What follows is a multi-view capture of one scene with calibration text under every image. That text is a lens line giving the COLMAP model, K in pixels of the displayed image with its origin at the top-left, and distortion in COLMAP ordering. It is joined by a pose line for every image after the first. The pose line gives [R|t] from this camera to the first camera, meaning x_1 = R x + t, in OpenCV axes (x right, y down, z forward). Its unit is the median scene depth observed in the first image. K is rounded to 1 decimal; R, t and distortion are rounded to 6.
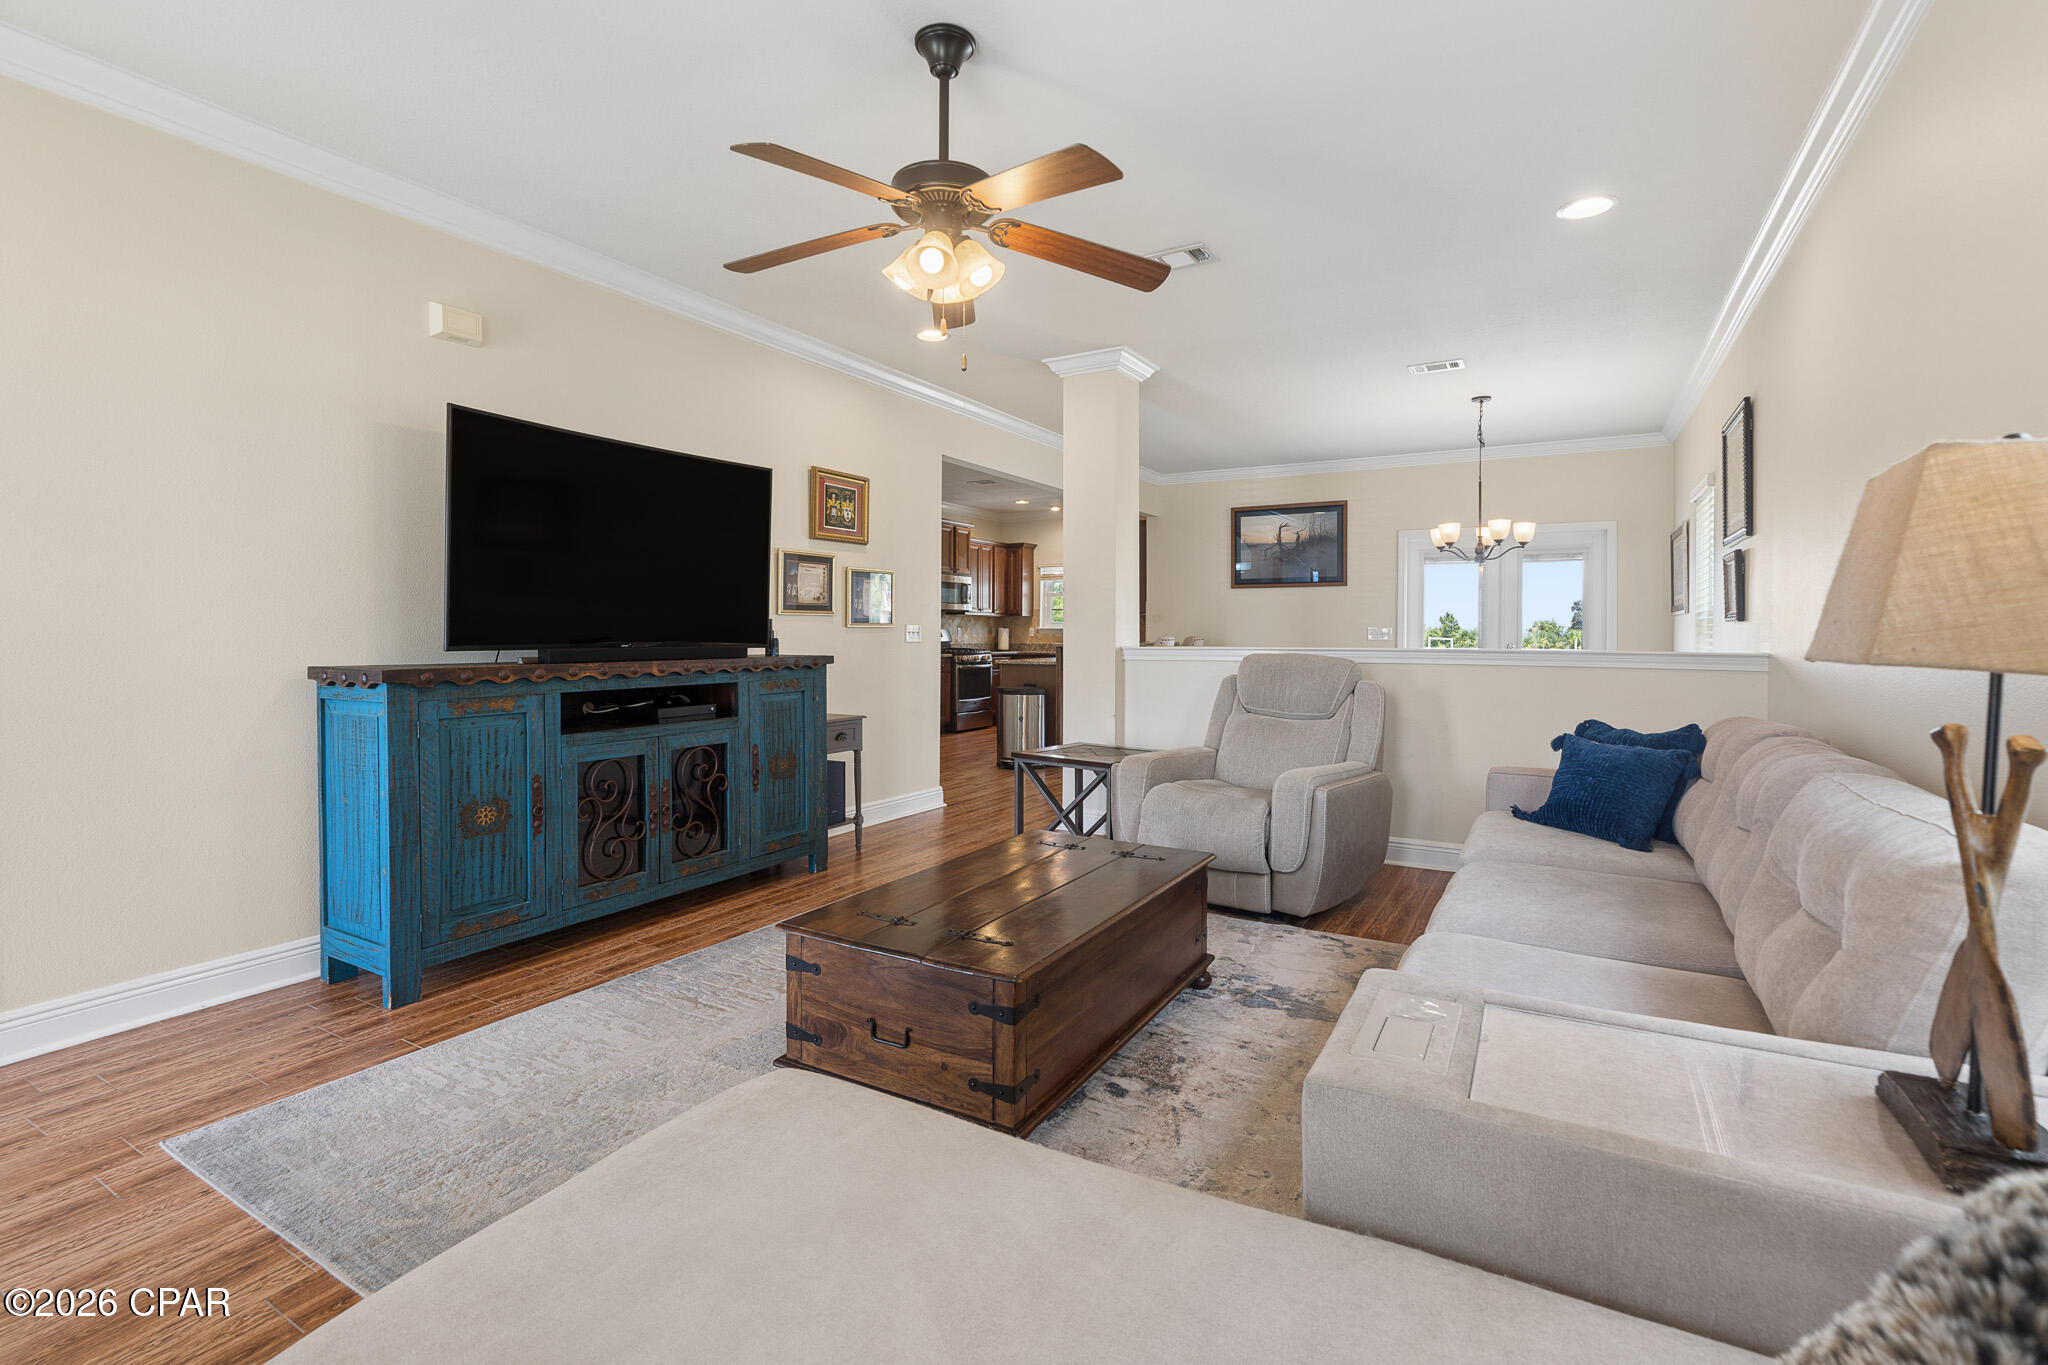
lens RADIAL K [[949.9, 0, 1004.9], [0, 949.9, 630.3], [0, 0, 1]] dist [-0.000554, 0.000206]
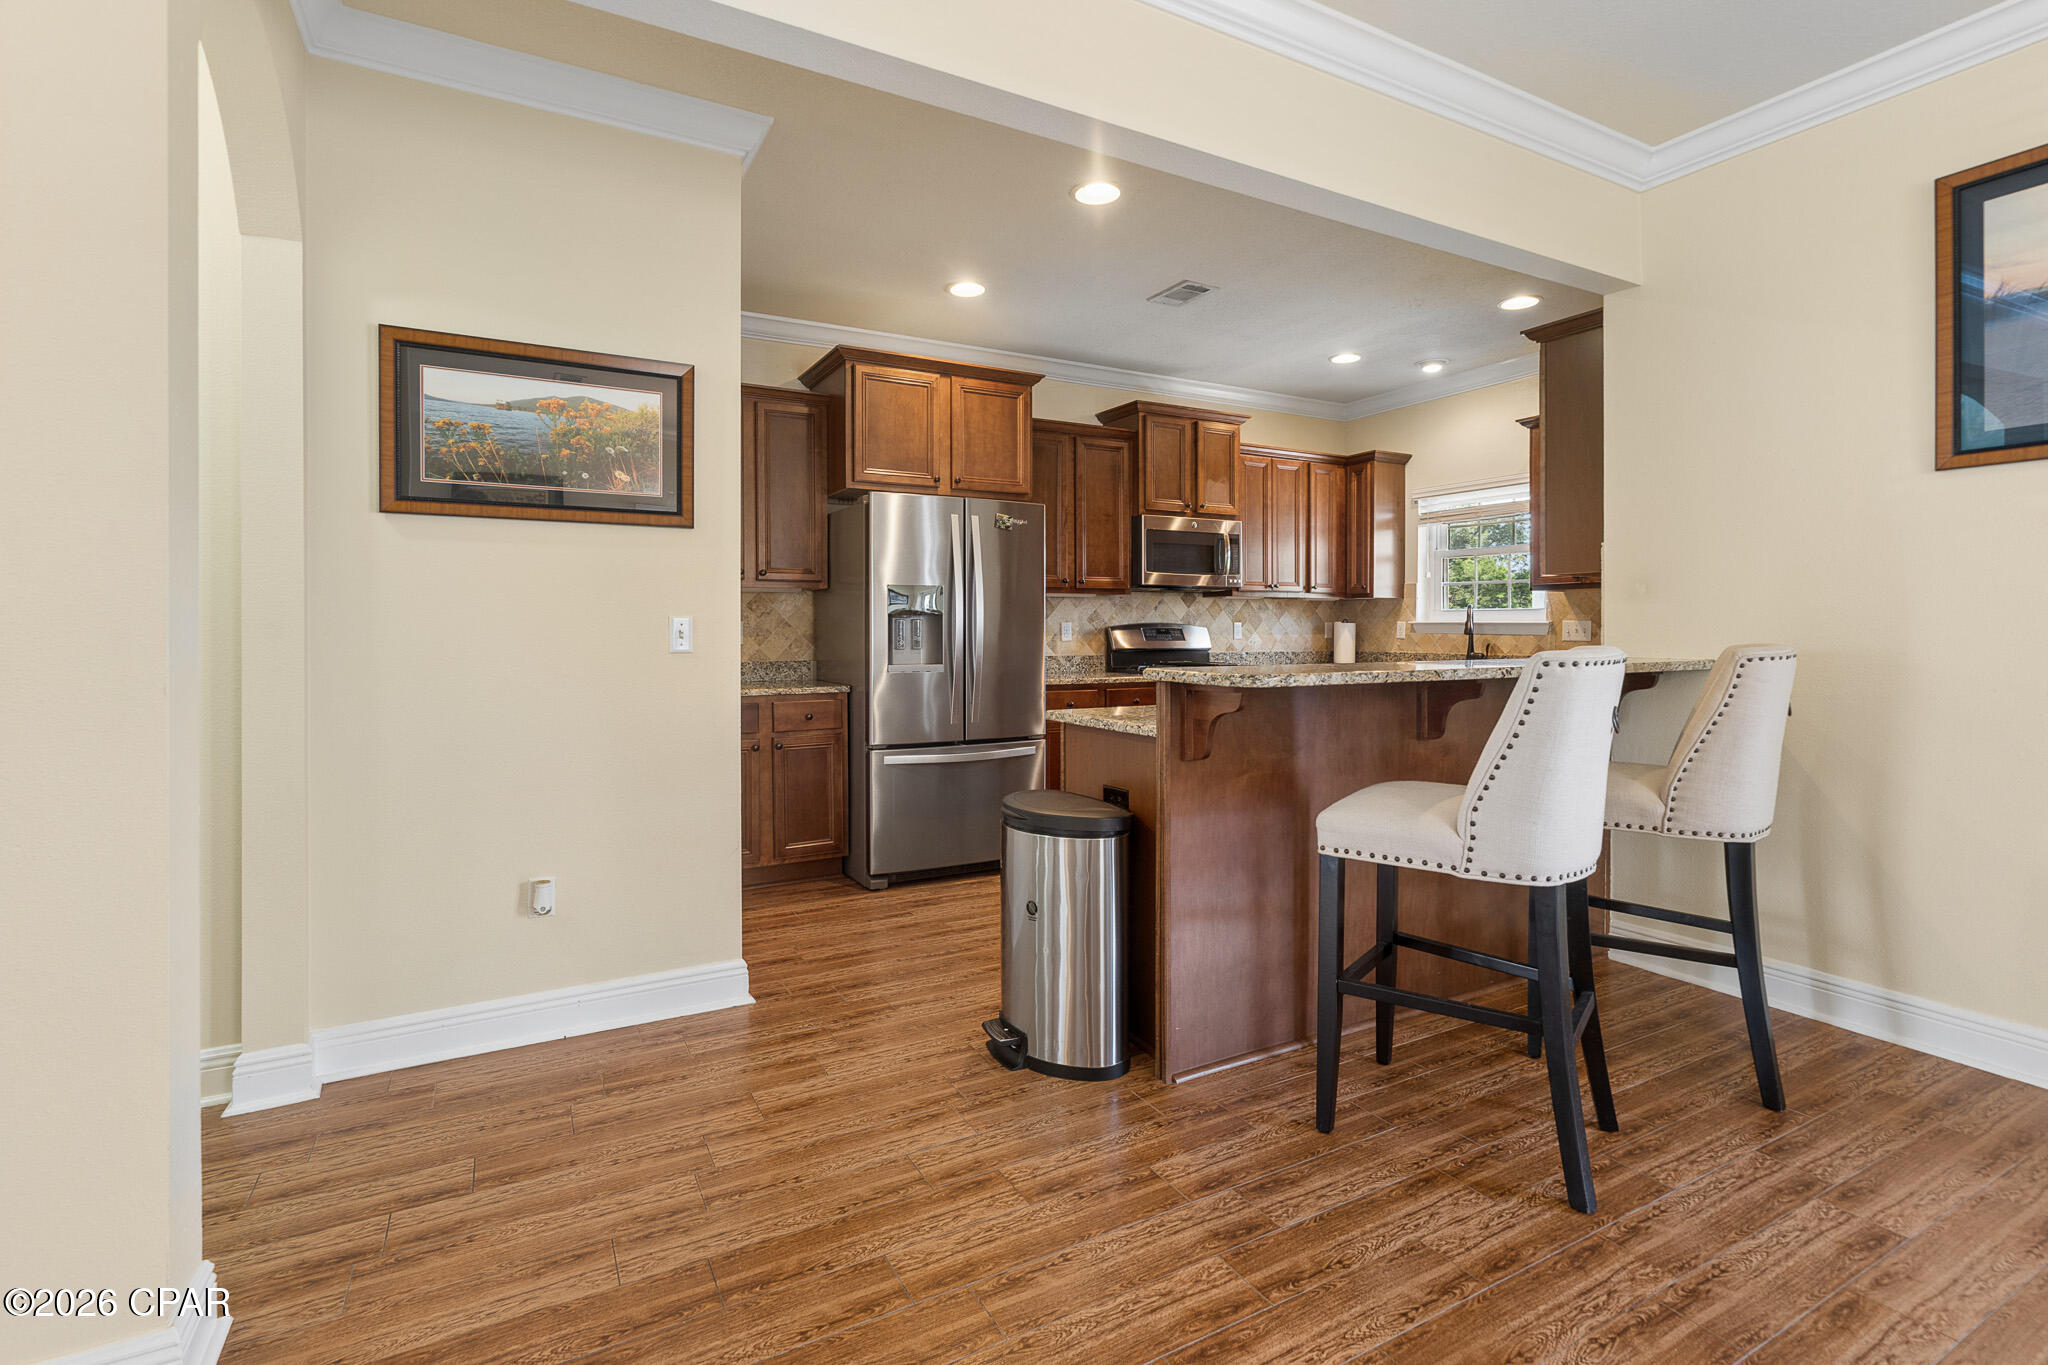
lens RADIAL K [[949.9, 0, 1025.0], [0, 949.9, 636.2], [0, 0, 1]] dist [-0.000554, 0.000206]
pose [[0.860996, 0.000120, -0.508612, 0.117188], [0.004801, 0.999954, 0.008363, -0.000042], [0.508590, -0.009643, 0.860955, 0.486876]]
